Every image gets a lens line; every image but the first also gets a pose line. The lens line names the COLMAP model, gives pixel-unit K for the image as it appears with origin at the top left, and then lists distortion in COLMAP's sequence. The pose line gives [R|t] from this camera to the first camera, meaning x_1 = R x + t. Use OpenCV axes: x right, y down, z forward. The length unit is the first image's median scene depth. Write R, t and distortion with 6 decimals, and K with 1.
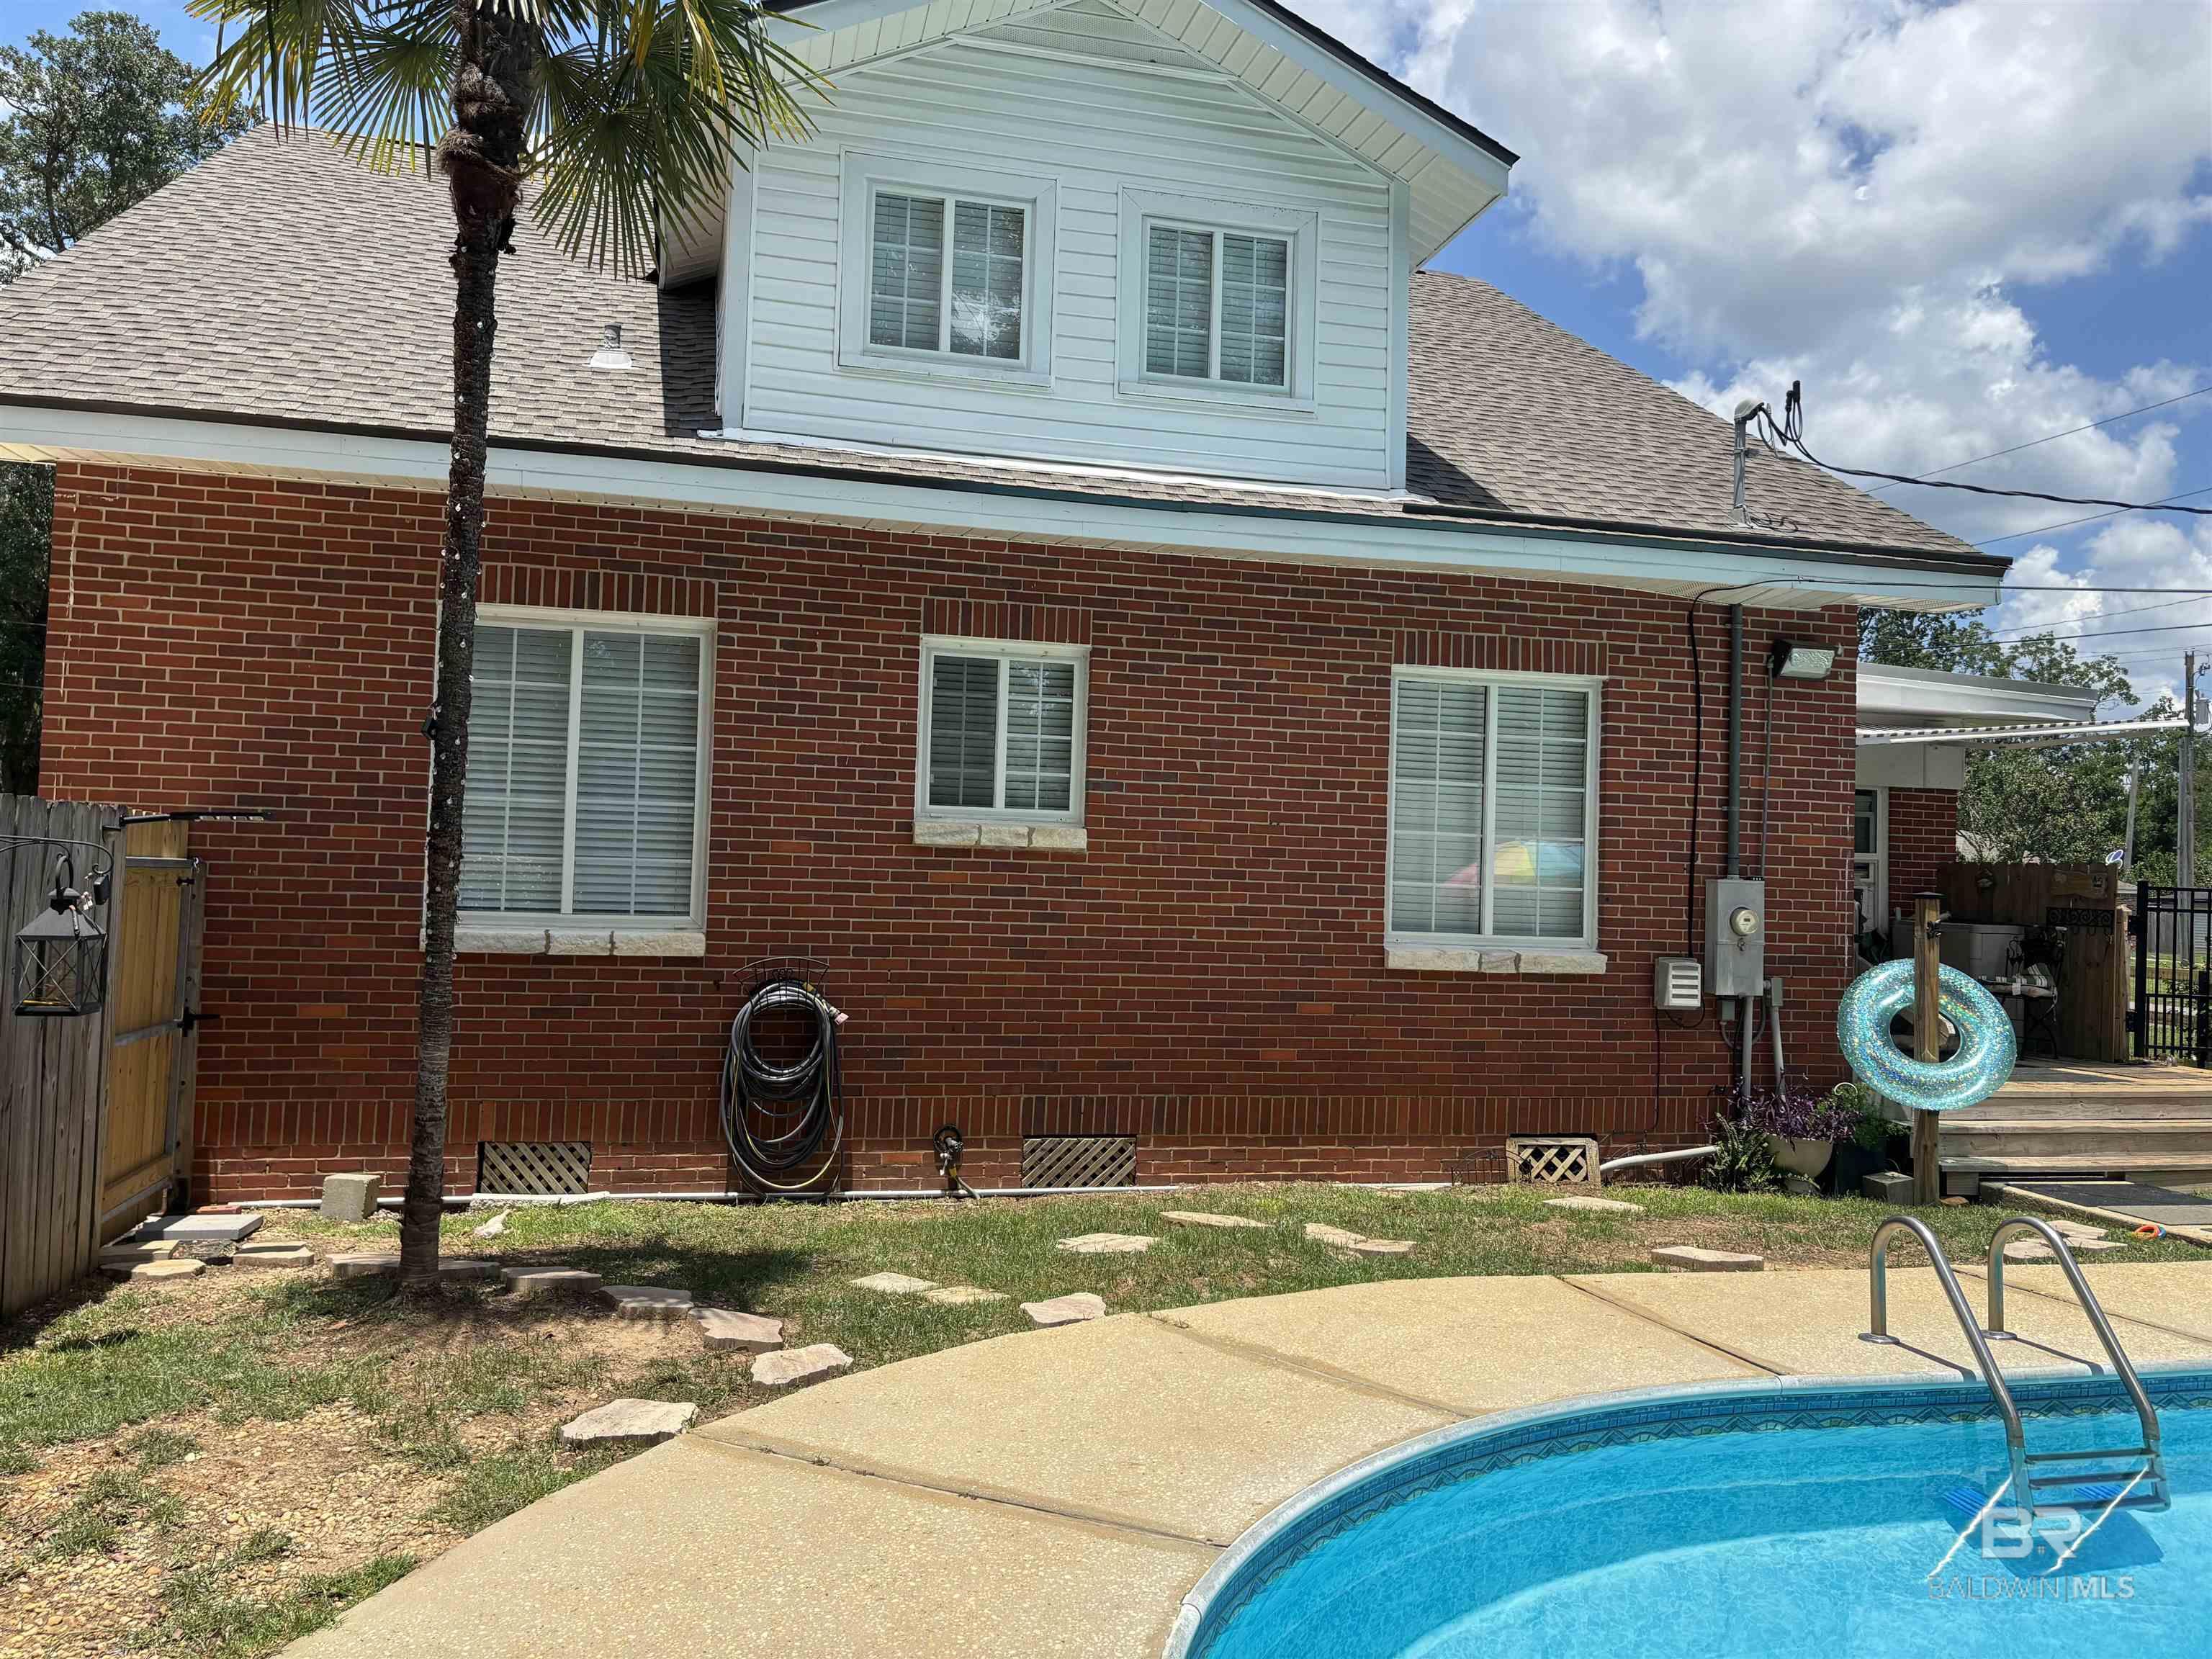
lens RADIAL K [[1655.8, 0, 1105.7], [0, 1655.8, 805.8], [0, 0, 1]] dist [0.054793, -0.051440]
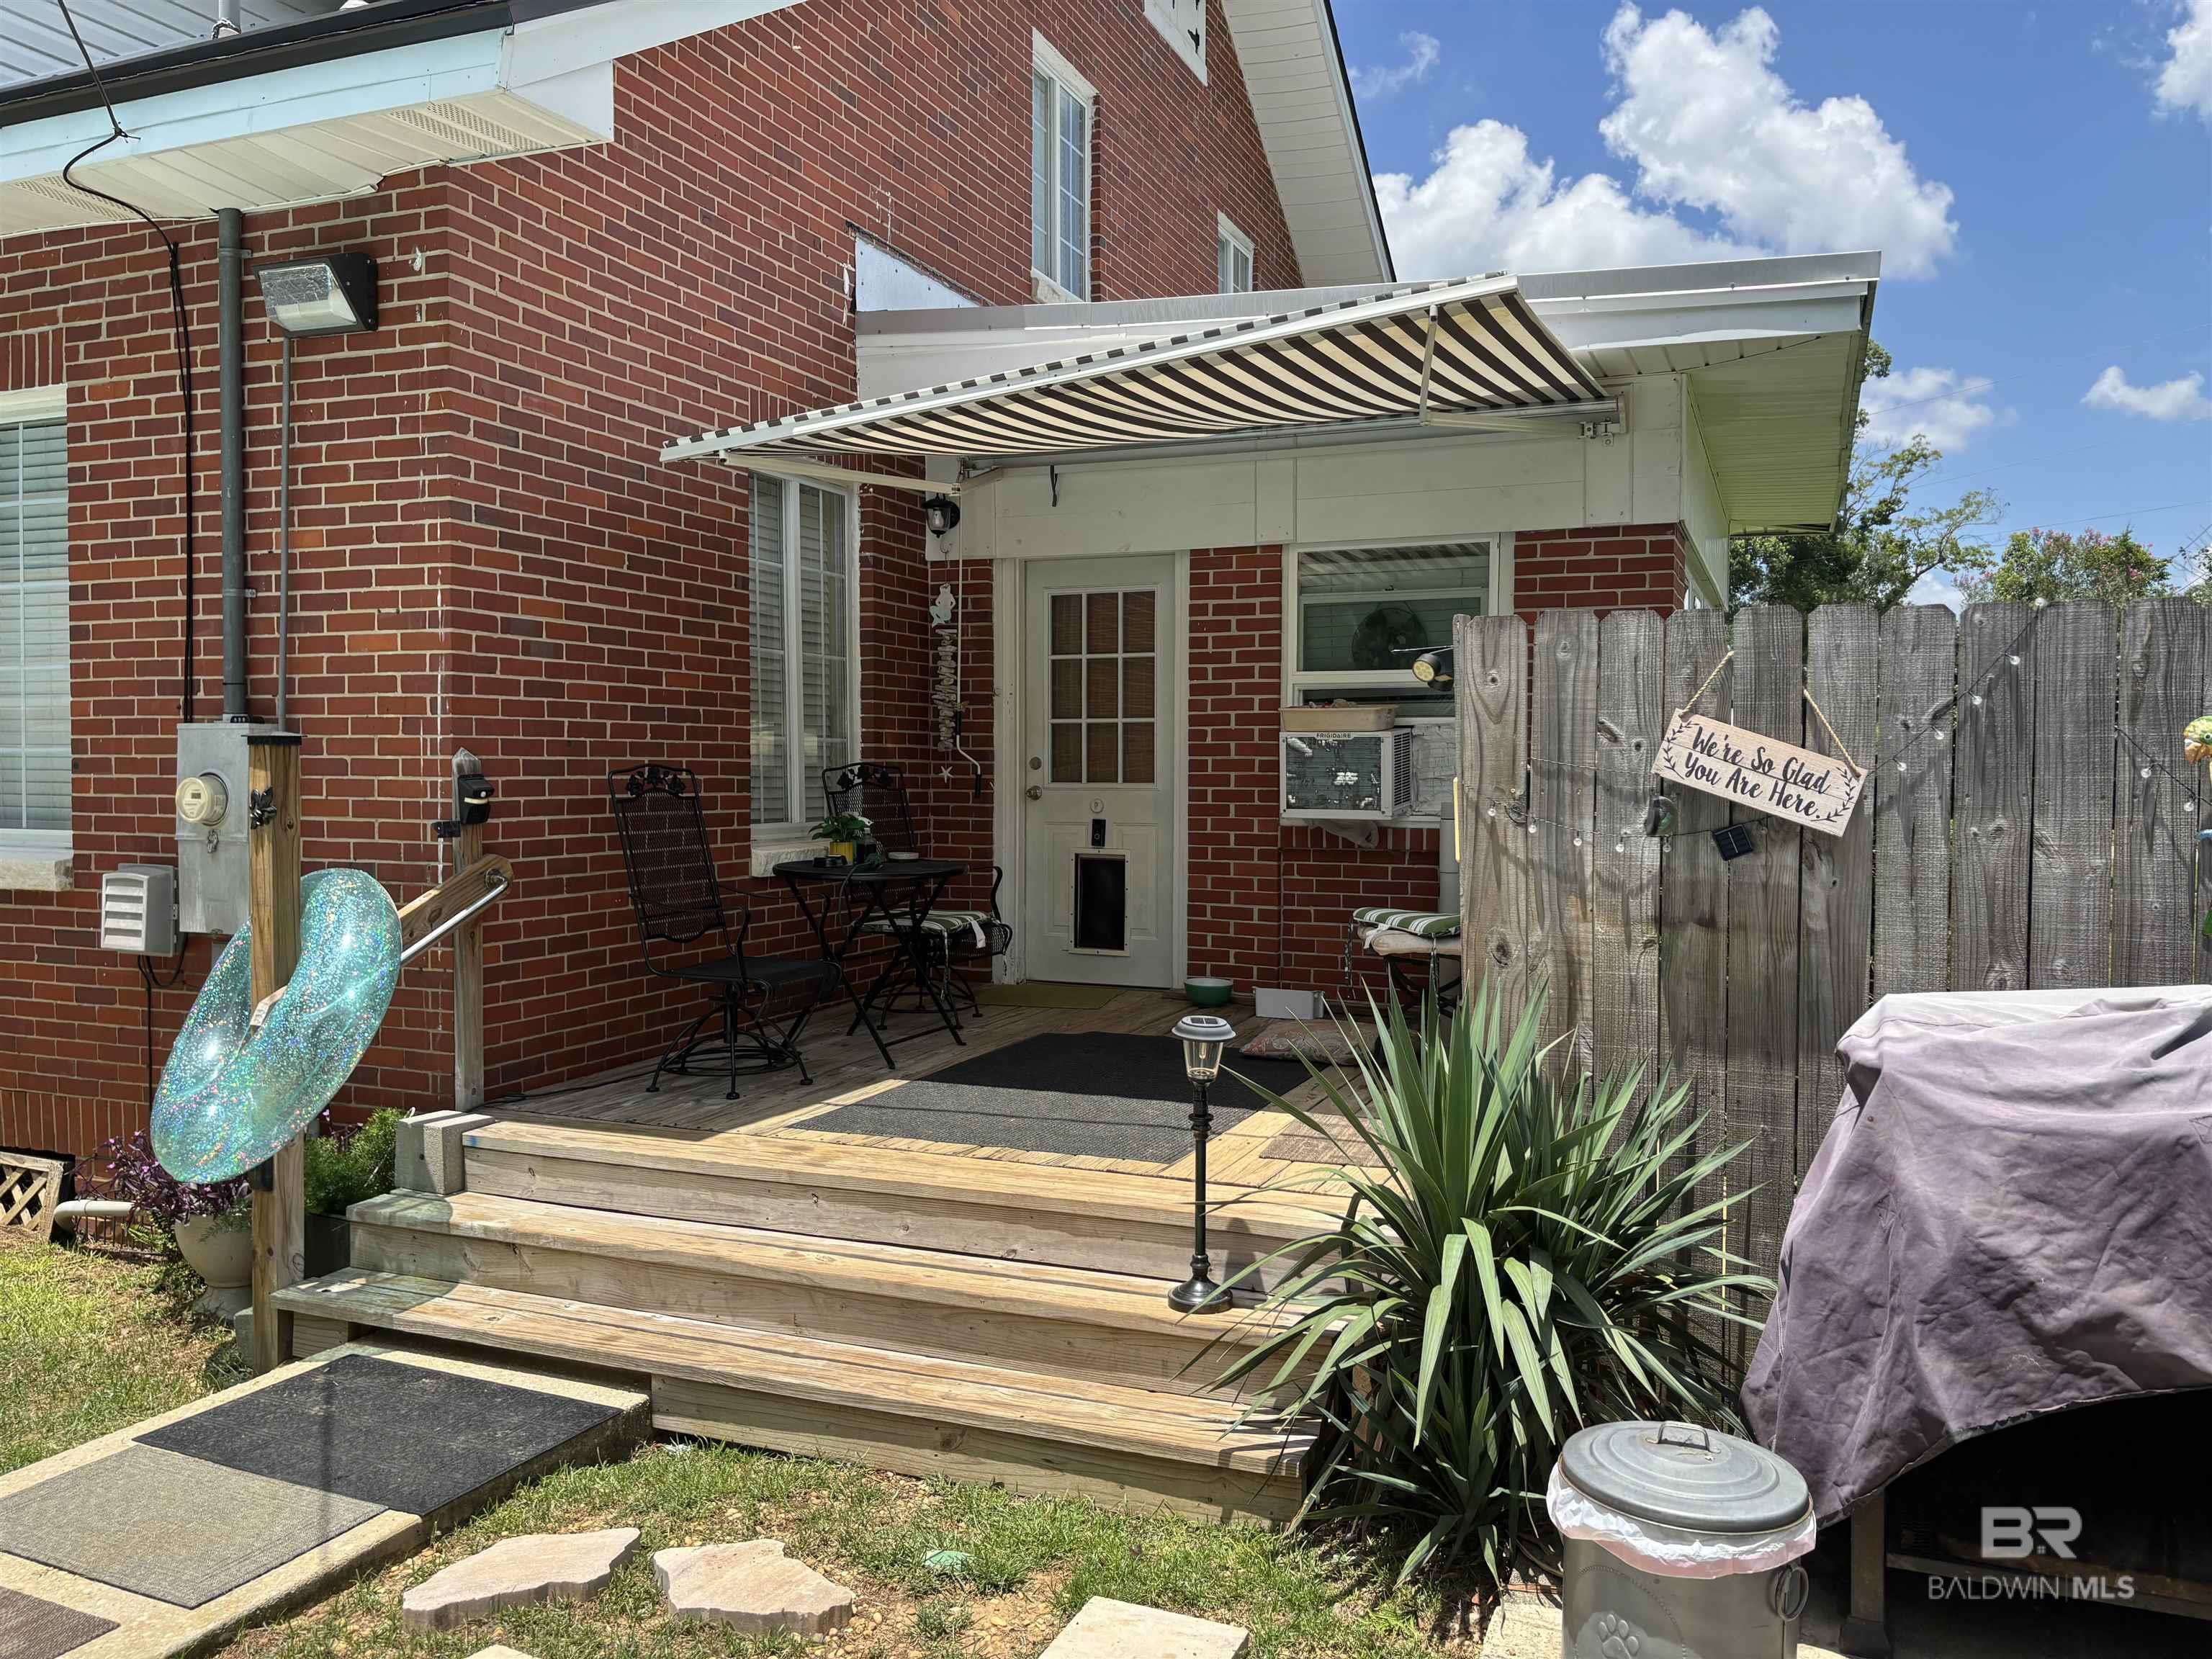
lens RADIAL K [[1655.8, 0, 1110.3], [0, 1655.8, 812.6], [0, 0, 1]] dist [0.054793, -0.051440]
pose [[0.800681, -0.010693, -0.598995, 0.937359], [0.046413, 0.997943, 0.044226, 0.062627], [0.597290, -0.063212, 0.799530, 0.730494]]
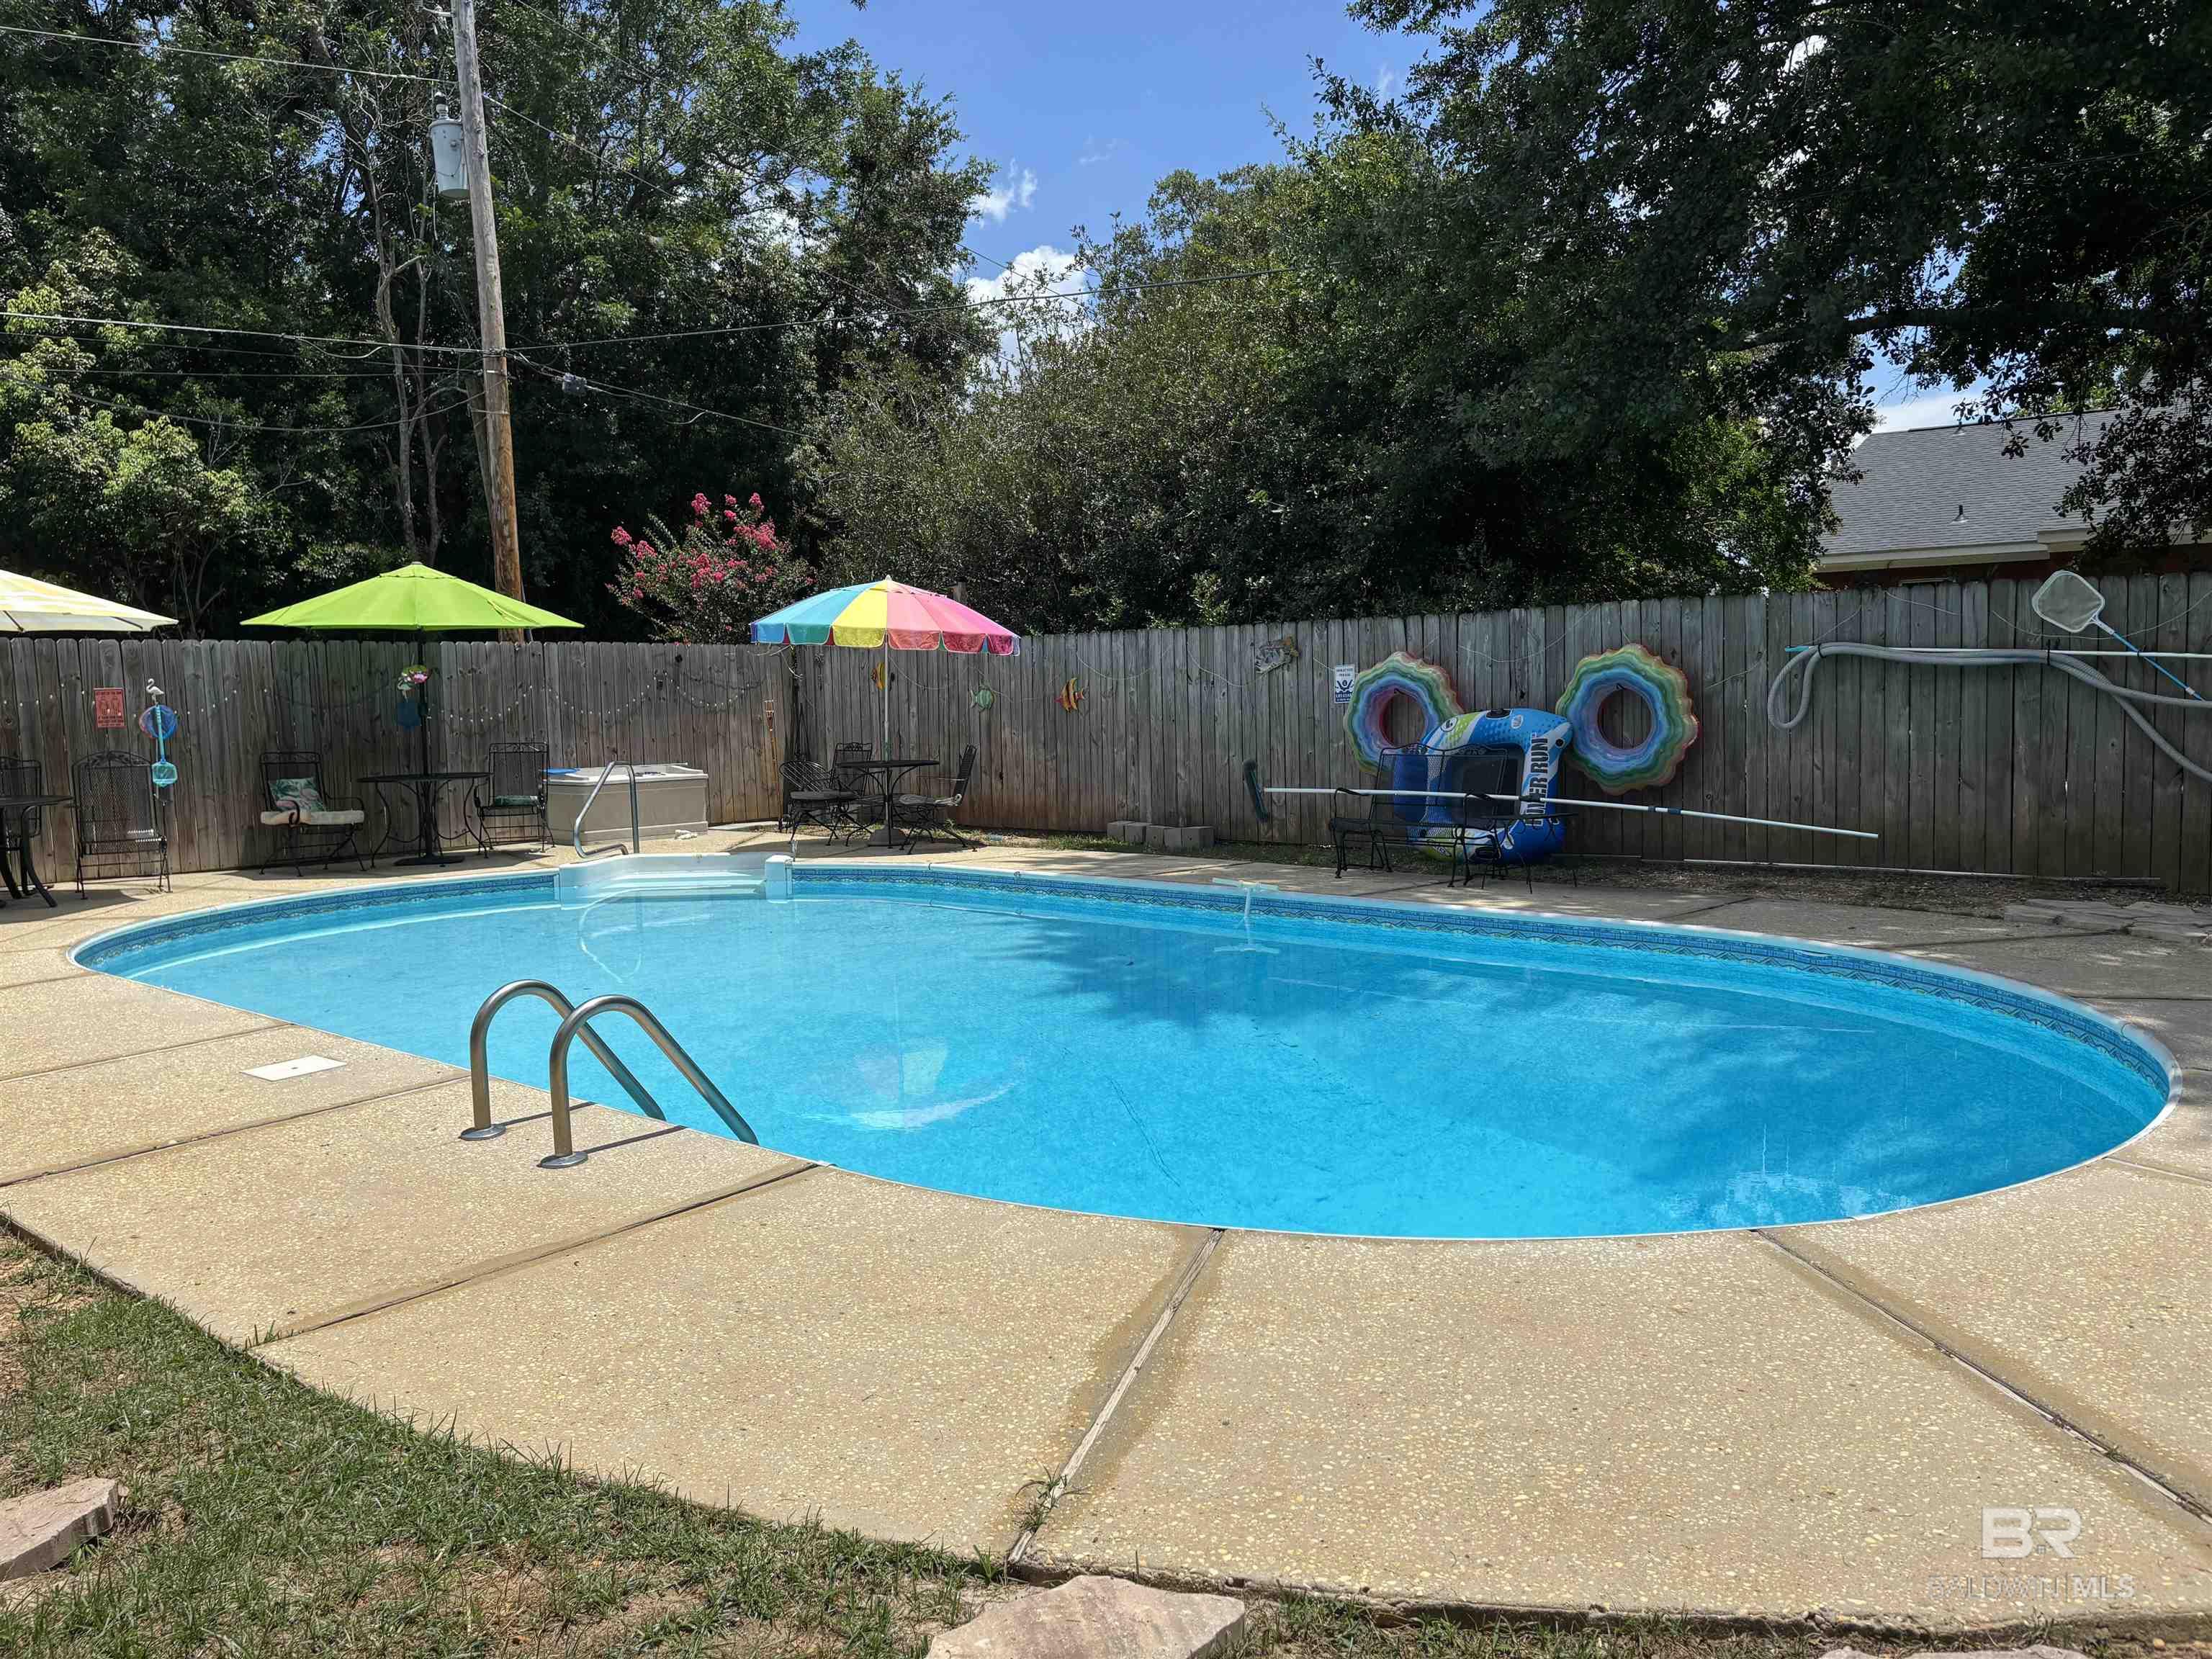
lens RADIAL K [[1655.8, 0, 1106.3], [0, 1655.8, 824.9], [0, 0, 1]] dist [0.054793, -0.051440]
pose [[-0.563663, -0.087546, 0.821352, -0.205919], [-0.031112, 0.995912, 0.084801, 0.047040], [-0.825419, 0.022246, -0.564082, 0.745489]]
